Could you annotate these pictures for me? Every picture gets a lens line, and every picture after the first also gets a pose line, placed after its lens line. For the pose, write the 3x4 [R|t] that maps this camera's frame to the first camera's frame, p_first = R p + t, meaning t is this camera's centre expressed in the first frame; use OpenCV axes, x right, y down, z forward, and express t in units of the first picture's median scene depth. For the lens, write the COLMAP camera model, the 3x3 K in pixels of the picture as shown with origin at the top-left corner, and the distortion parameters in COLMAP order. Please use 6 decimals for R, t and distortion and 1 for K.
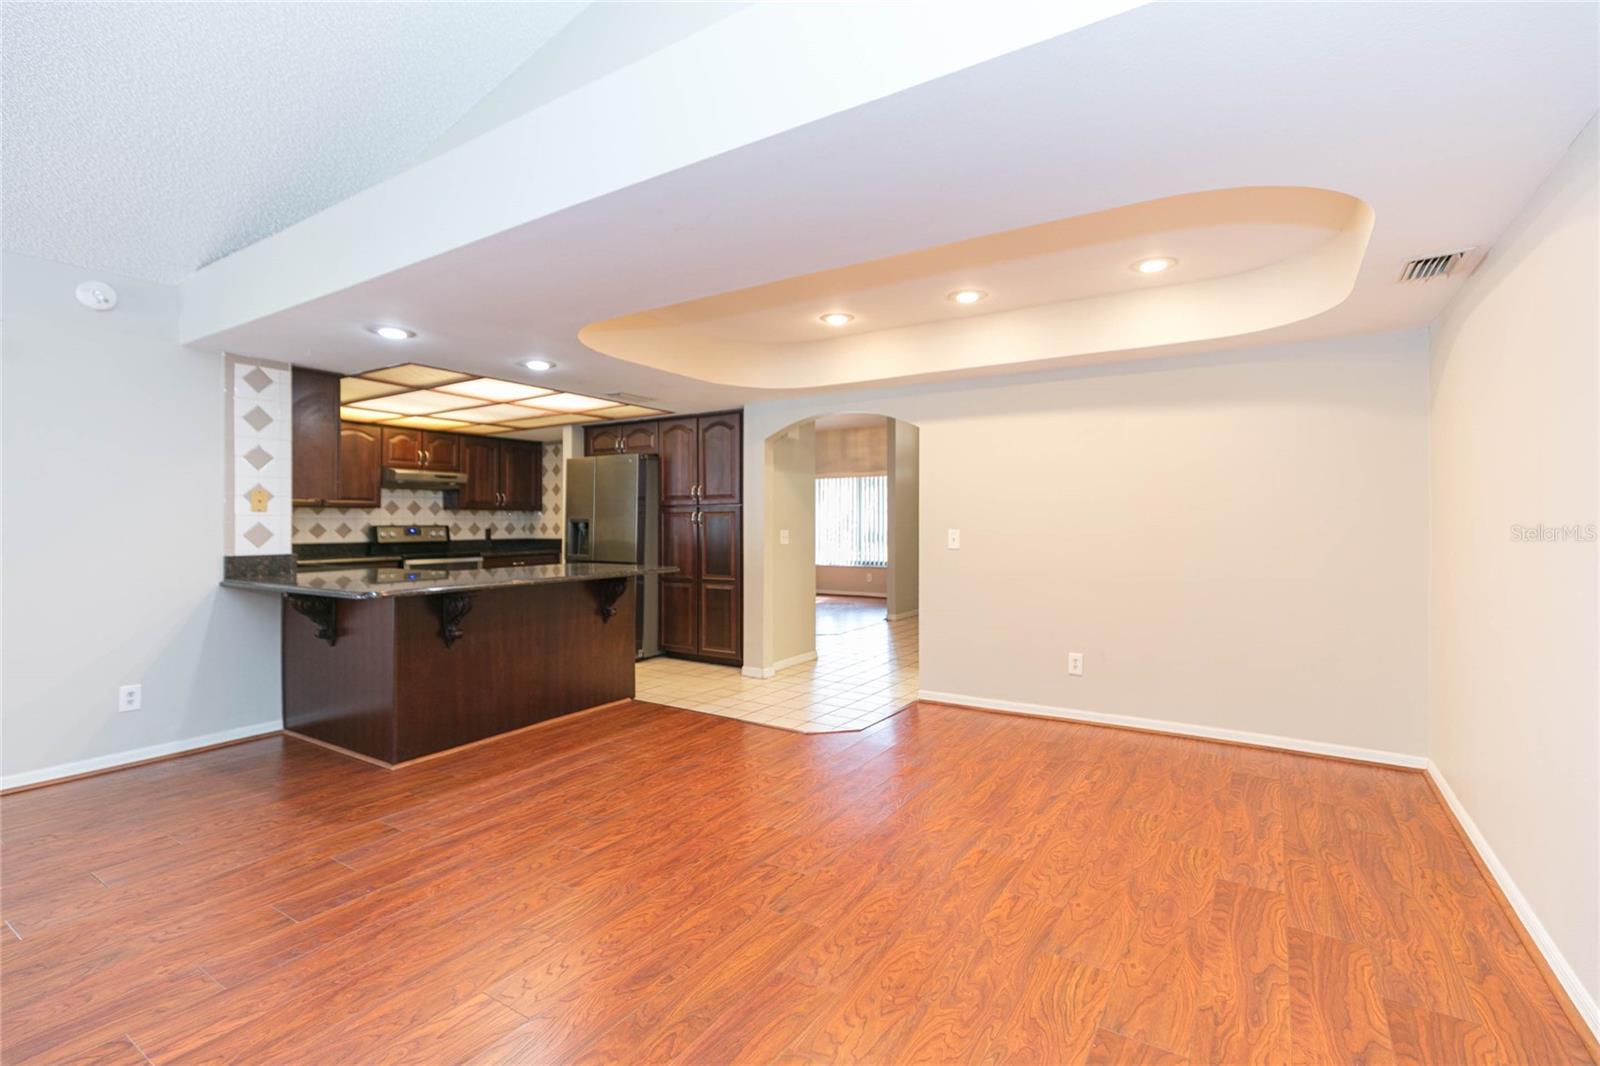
lens RADIAL K [[722.4, 0, 809.0], [0, 722.4, 529.0], [0, 0, 1]] dist [0.002920, 0.000149]
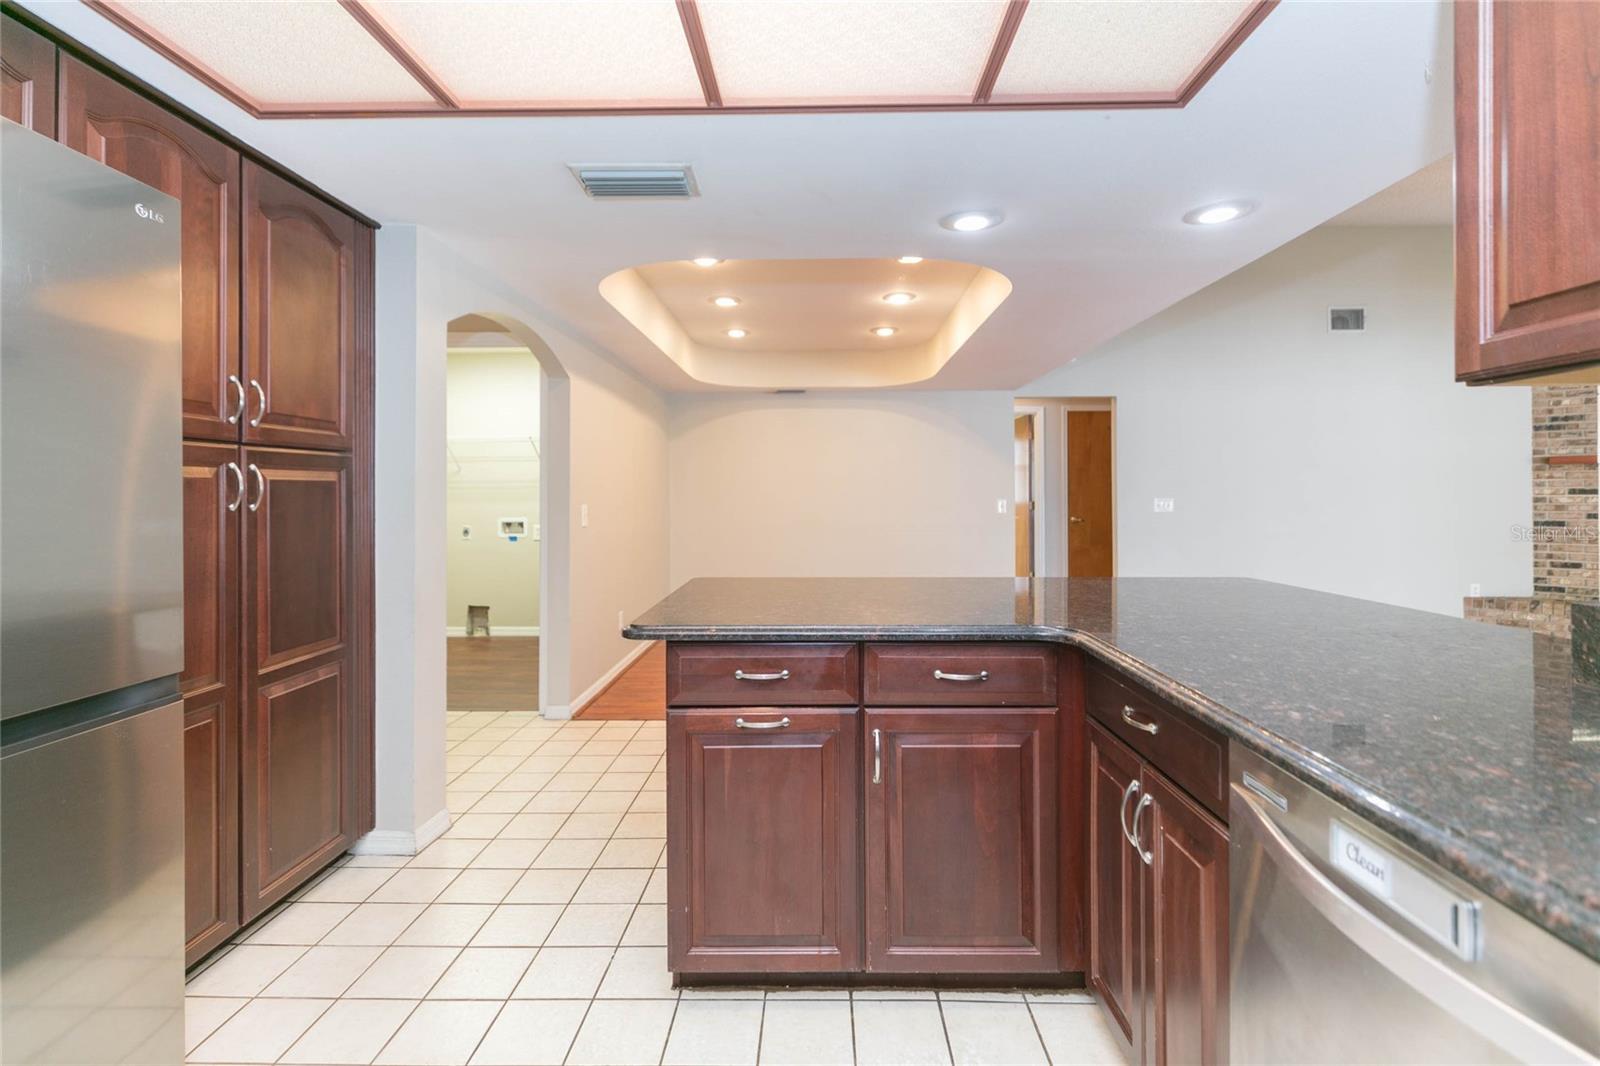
lens RADIAL K [[738.3, 0, 802.3], [0, 738.3, 478.5], [0, 0, 1]] dist [0.000730, 0.000499]
pose [[-0.521471, 0.023926, 0.852933, -0.922094], [0.013860, 0.999712, -0.019569, -0.012420], [-0.853156, 0.001617, -0.521653, 1.616205]]
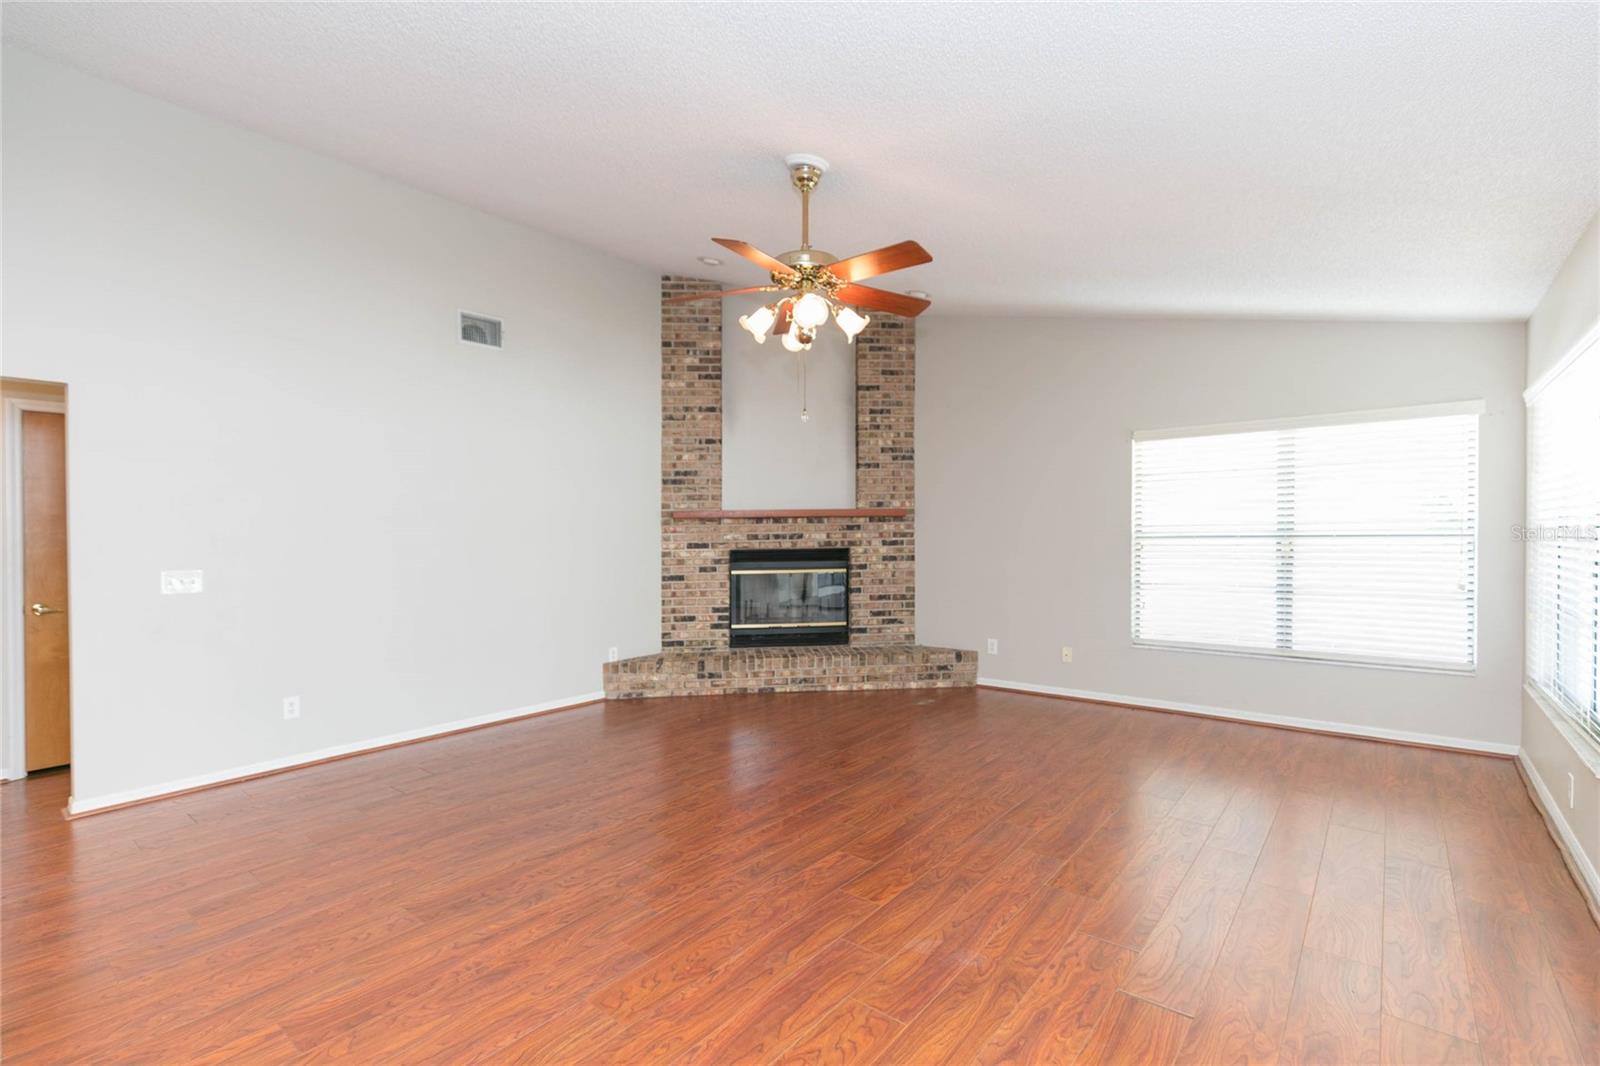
lens RADIAL K [[726.2, 0, 799.2], [0, 726.2, 535.7], [0, 0, 1]] dist [0.003108, -0.000058]
pose [[-0.993459, 0.015213, 0.113170, -0.839349], [0.017077, 0.999734, 0.015523, -0.037329], [-0.112904, 0.017354, -0.993454, 0.857210]]
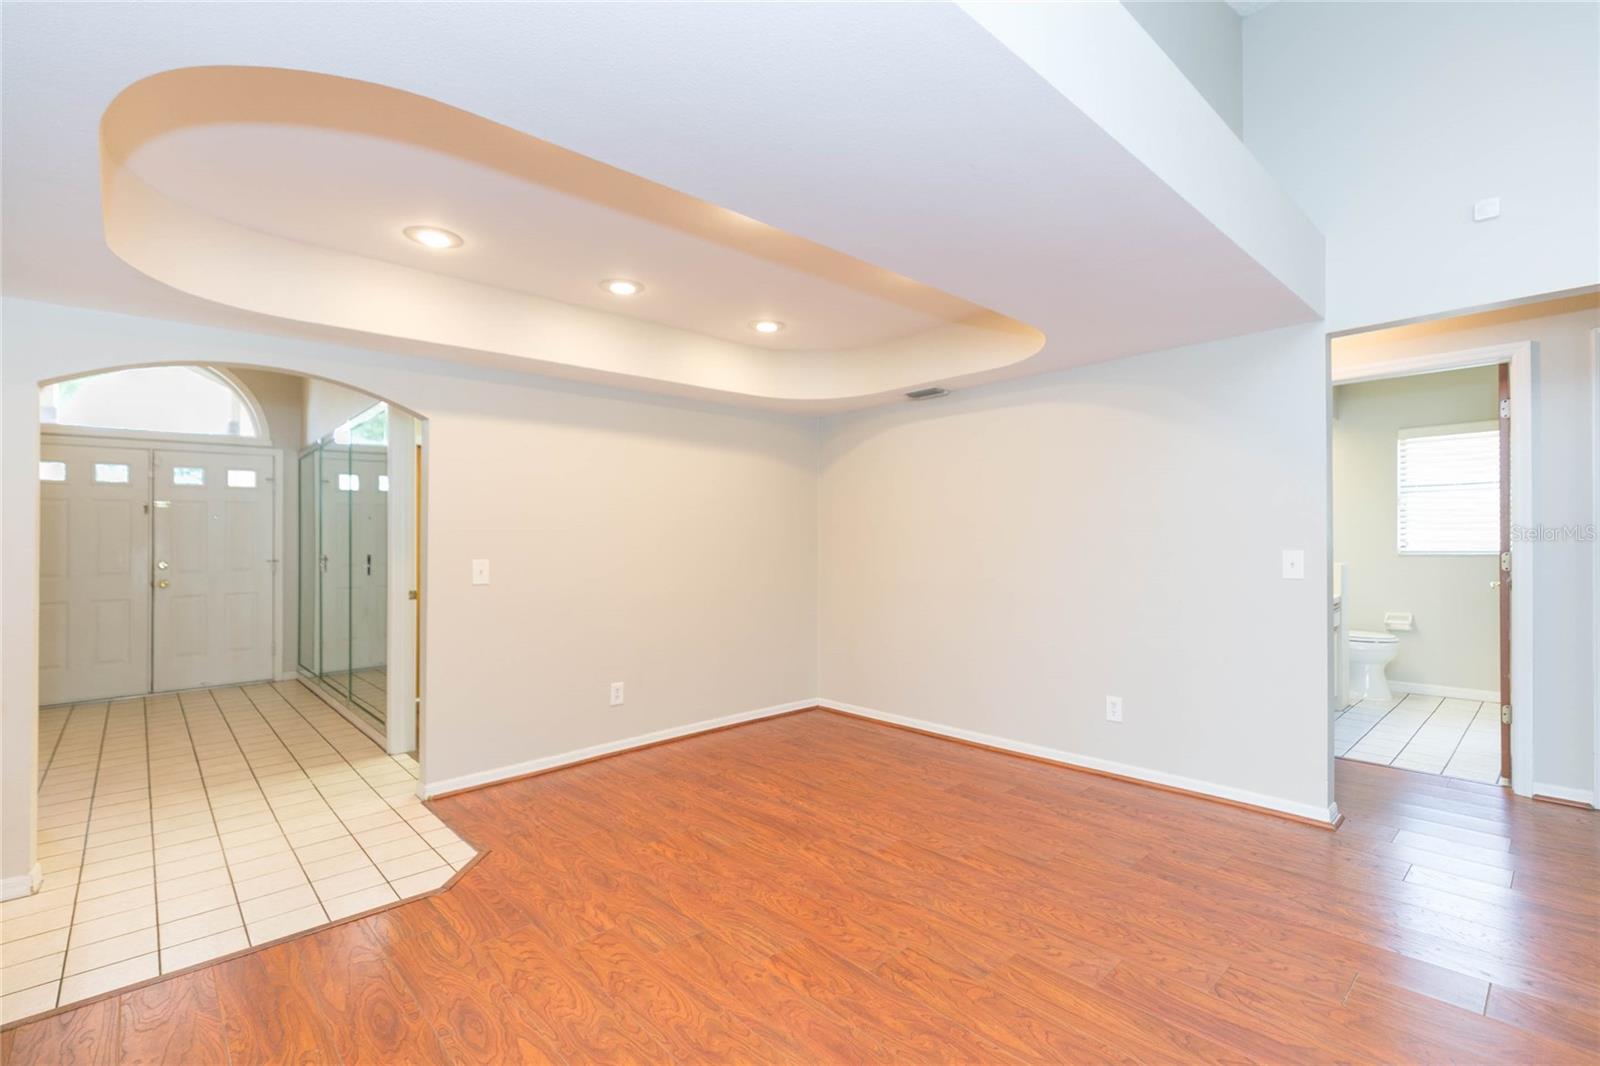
lens RADIAL K [[722.4, 0, 809.0], [0, 722.4, 529.0], [0, 0, 1]] dist [0.002920, 0.000149]
pose [[0.246890, 0.011148, 0.968979, -0.605849], [0.022780, 0.999591, -0.017304, -0.013532], [-0.968776, 0.026346, 0.246535, 0.598340]]
